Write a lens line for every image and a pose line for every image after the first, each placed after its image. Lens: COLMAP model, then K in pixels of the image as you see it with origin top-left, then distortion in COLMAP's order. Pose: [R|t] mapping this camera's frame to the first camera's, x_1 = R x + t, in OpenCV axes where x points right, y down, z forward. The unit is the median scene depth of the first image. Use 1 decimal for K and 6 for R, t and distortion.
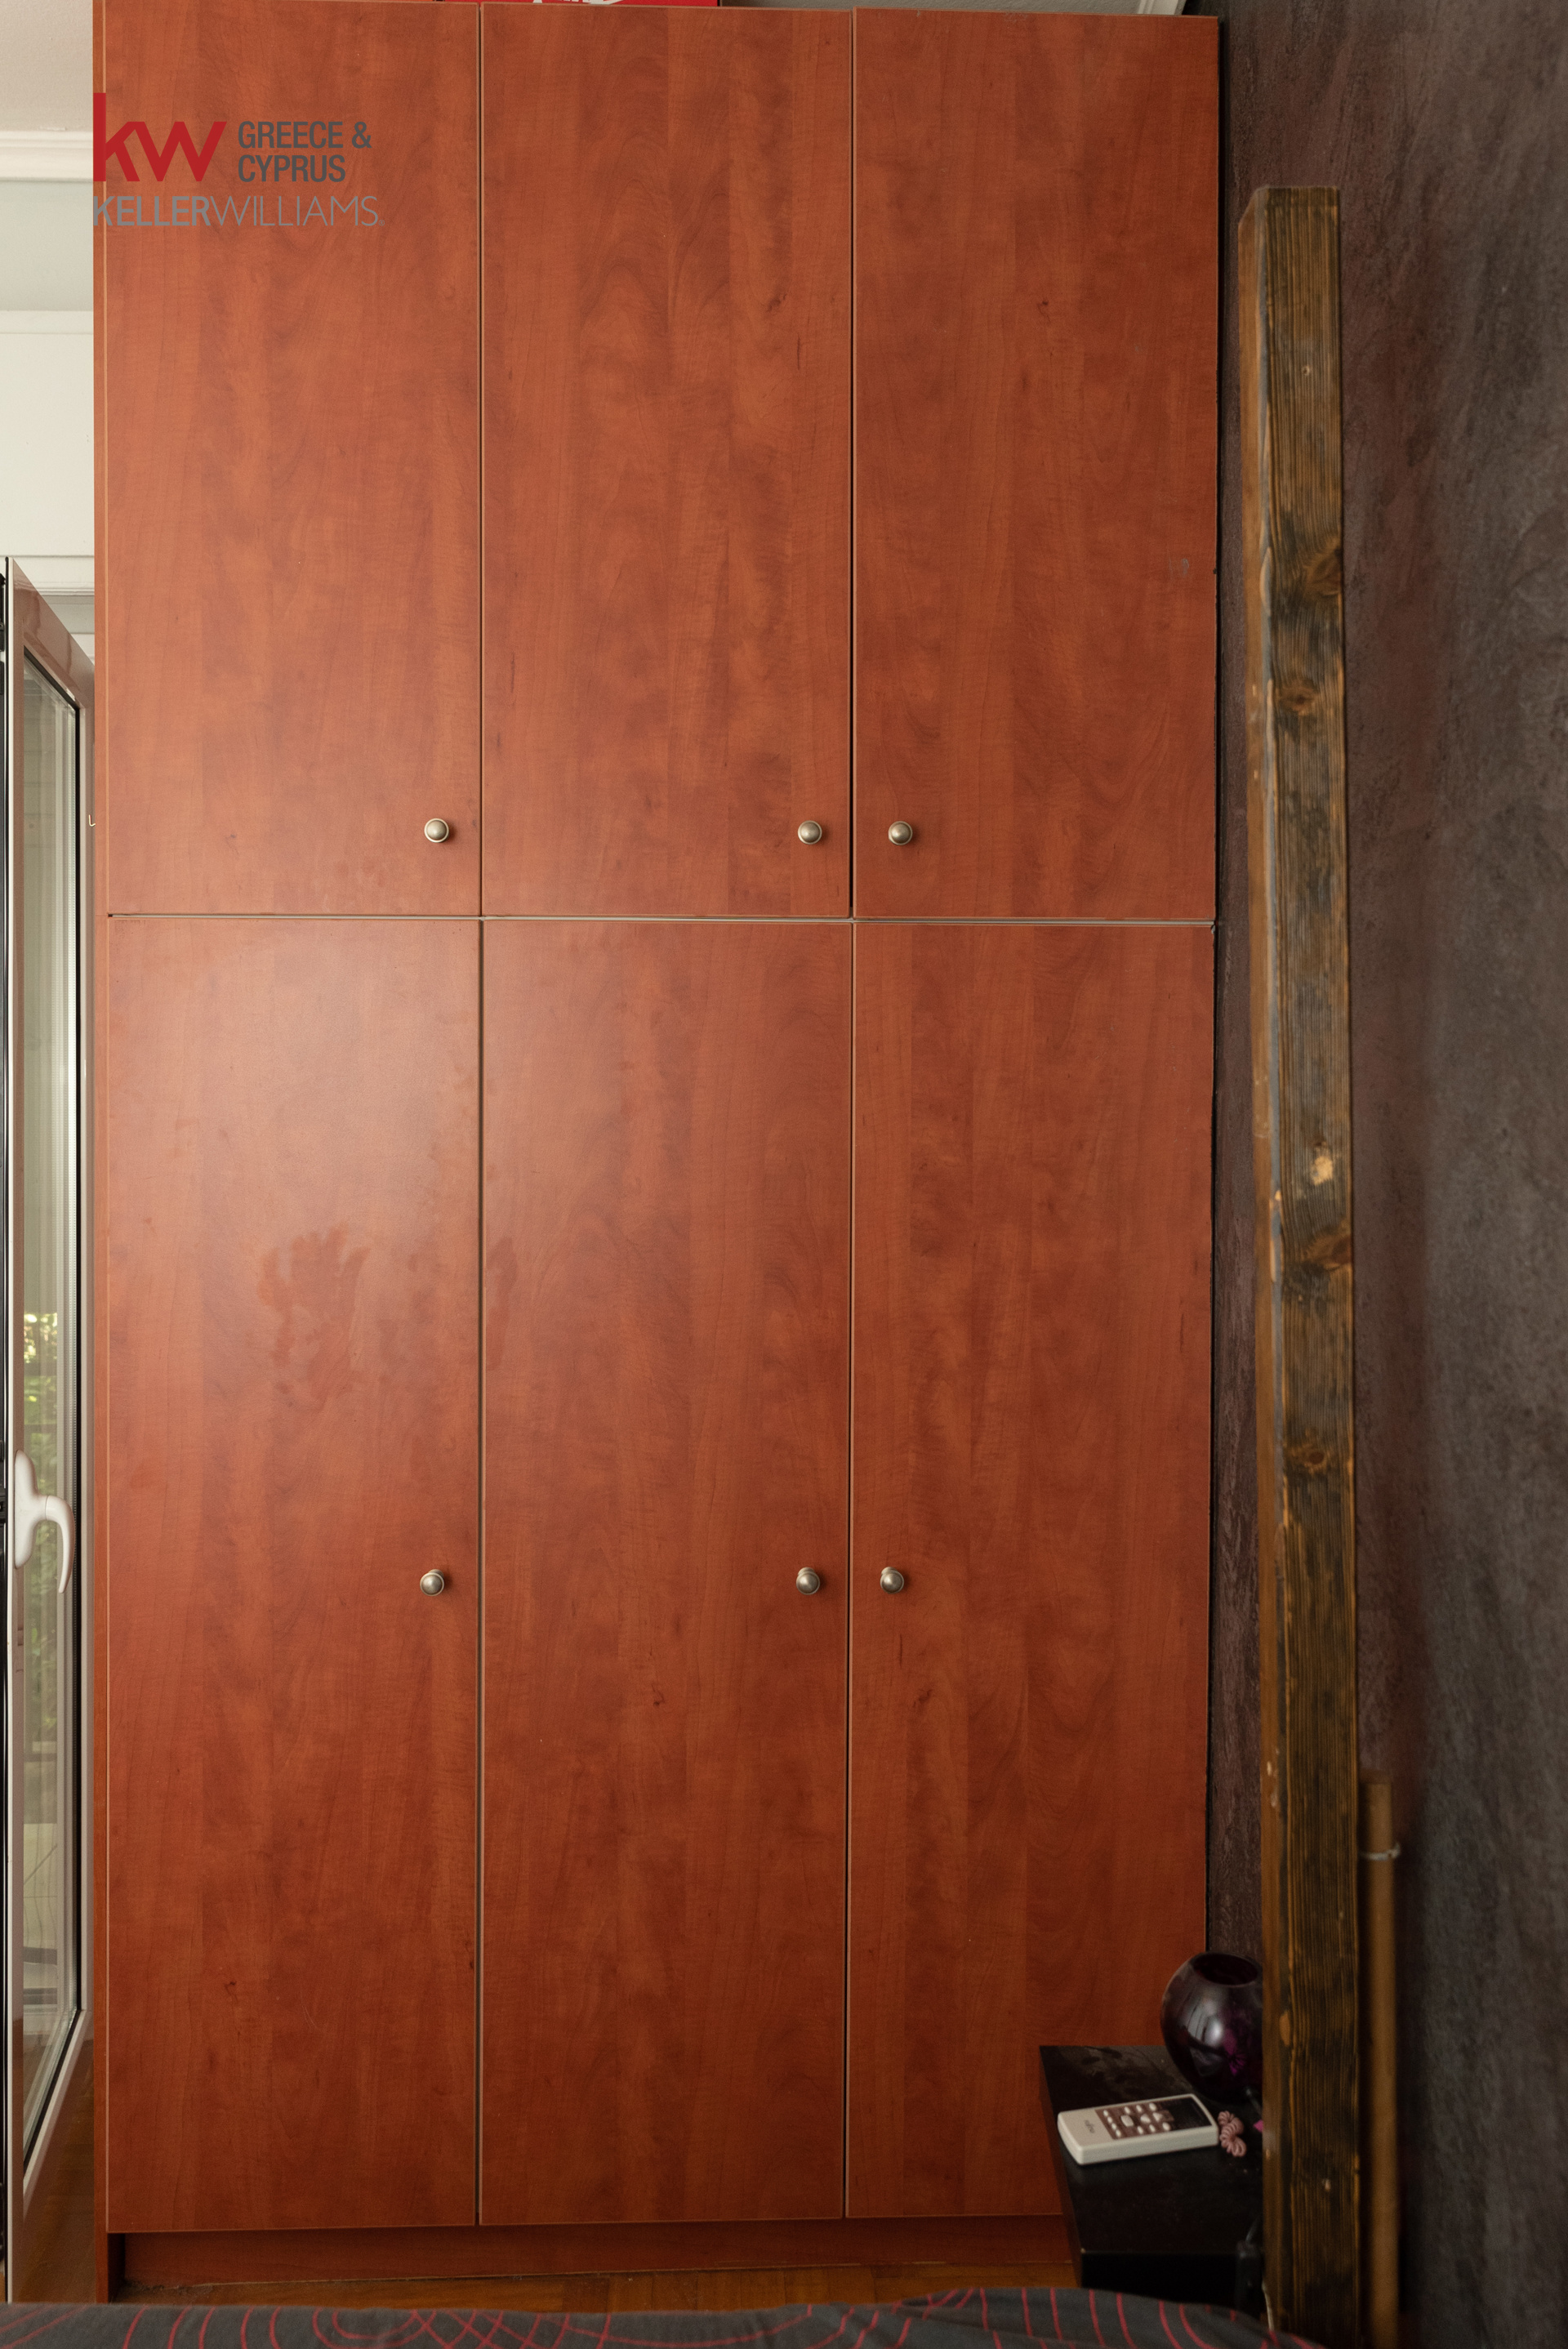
lens RADIAL K [[1570.5, 0, 765.9], [0, 1570.5, 1174.6], [0, 0, 1]] dist [-0.003380, 0.006308]
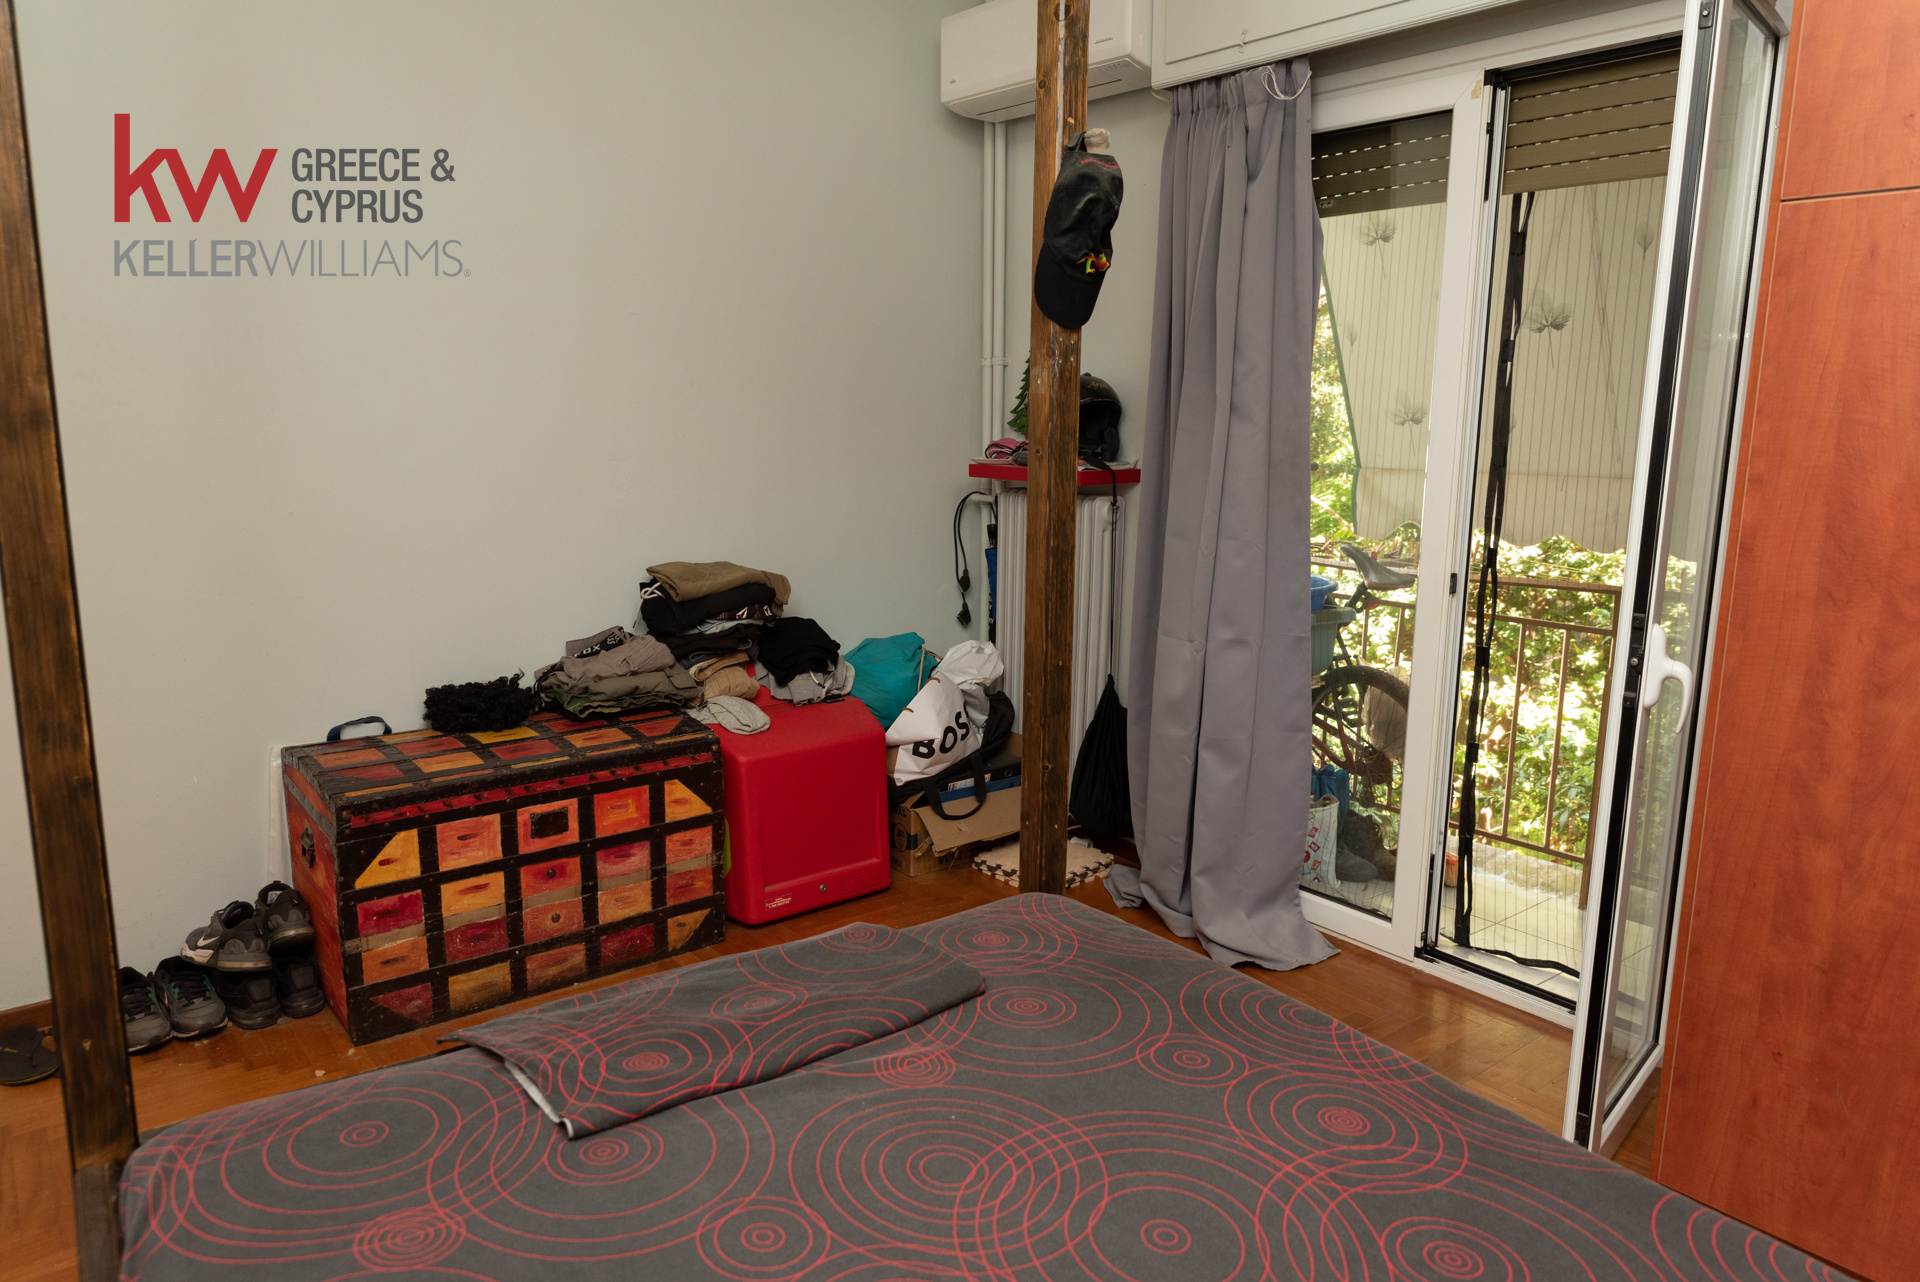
lens RADIAL K [[1283.8, 0, 962.5], [0, 1283.8, 648.1], [0, 0, 1]] dist [-0.003380, 0.006308]
pose [[0.585182, 0.157467, -0.795466, 0.054500], [-0.011977, 0.982536, 0.185687, -0.001307], [0.810813, -0.099133, 0.576849, -0.121552]]
